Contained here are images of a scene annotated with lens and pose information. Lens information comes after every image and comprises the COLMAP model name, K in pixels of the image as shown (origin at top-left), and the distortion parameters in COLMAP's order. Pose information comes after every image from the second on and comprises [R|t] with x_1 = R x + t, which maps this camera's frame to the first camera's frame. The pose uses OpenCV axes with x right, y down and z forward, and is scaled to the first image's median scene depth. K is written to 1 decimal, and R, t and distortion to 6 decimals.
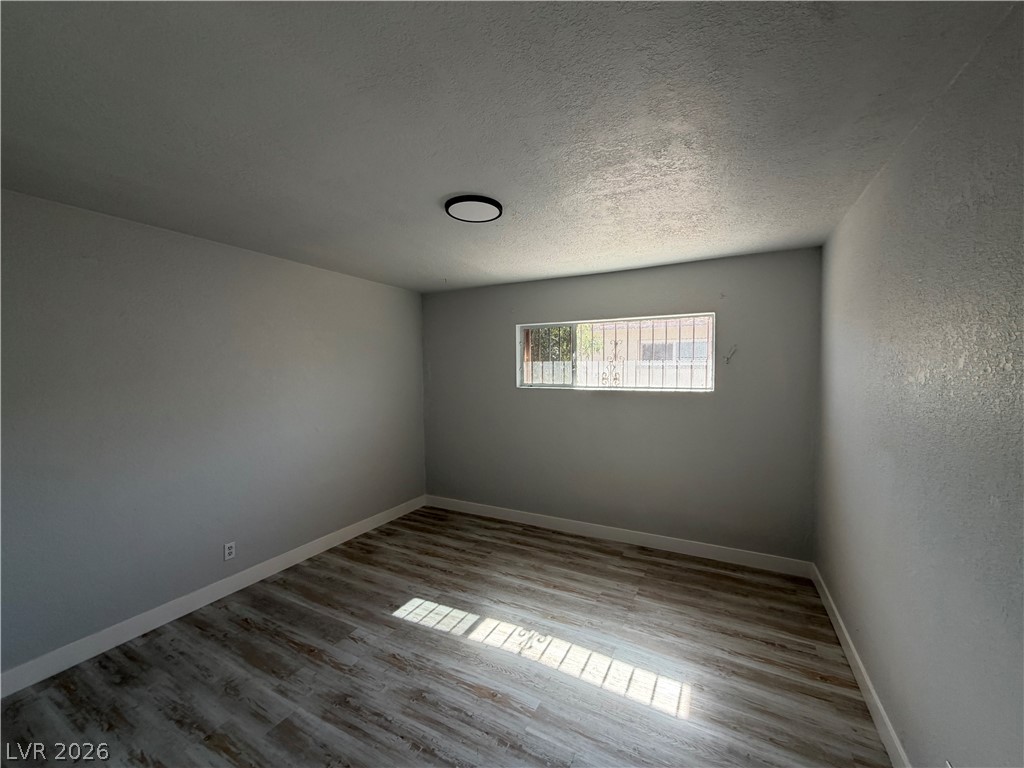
lens RADIAL K [[412.7, 0, 513.3], [0, 412.7, 383.1], [0, 0, 1]] dist [0.004008, 0.000207]
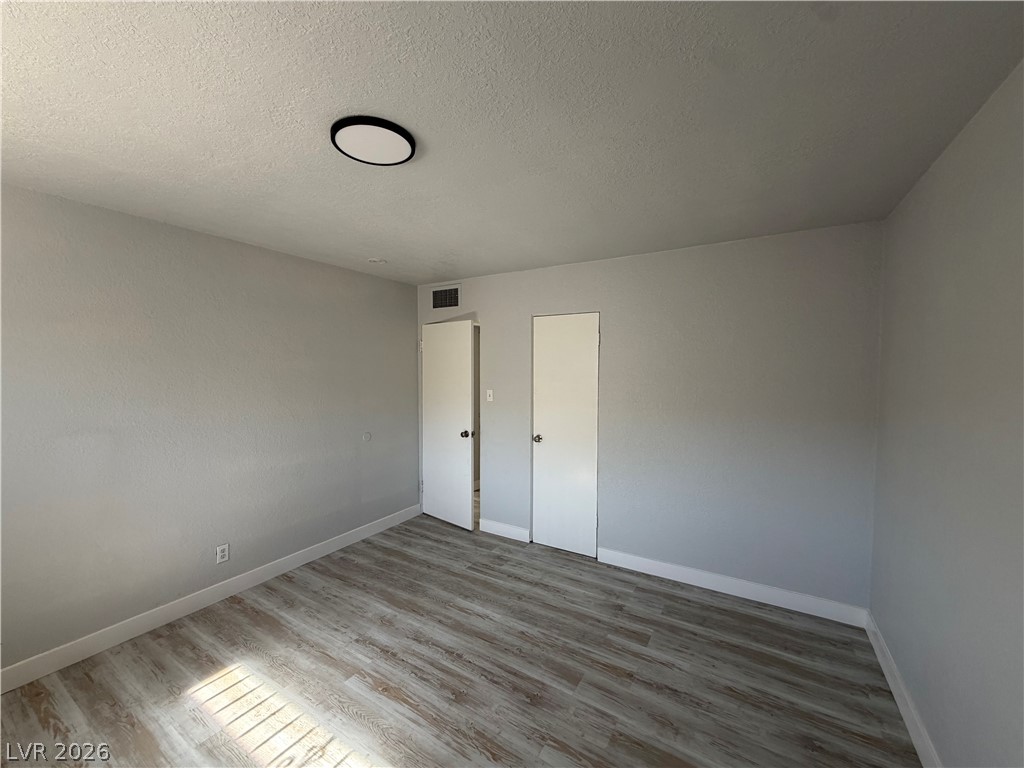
lens RADIAL K [[412.7, 0, 510.9], [0, 412.7, 389.6], [0, 0, 1]] dist [0.004008, 0.000207]
pose [[-0.997824, -0.000602, 0.065935, -0.344538], [0.004870, 0.996554, 0.082798, -0.051427], [-0.065758, 0.082939, -0.994383, 1.578682]]
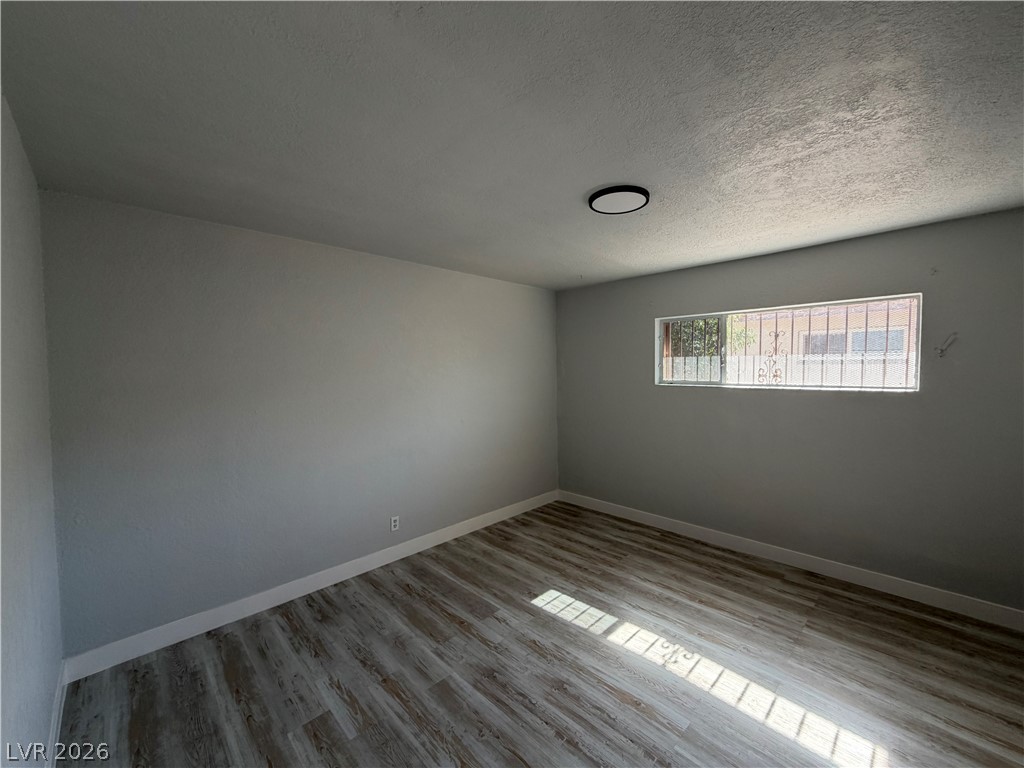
lens RADIAL K [[412.7, 0, 512.5], [0, 412.7, 382.9], [0, 0, 1]] dist [0.004008, 0.000207]
pose [[0.954510, 0.007831, -0.298077, -0.035508], [-0.005656, 0.999951, 0.008157, 0.001001], [0.298126, -0.006100, 0.954507, -0.002088]]
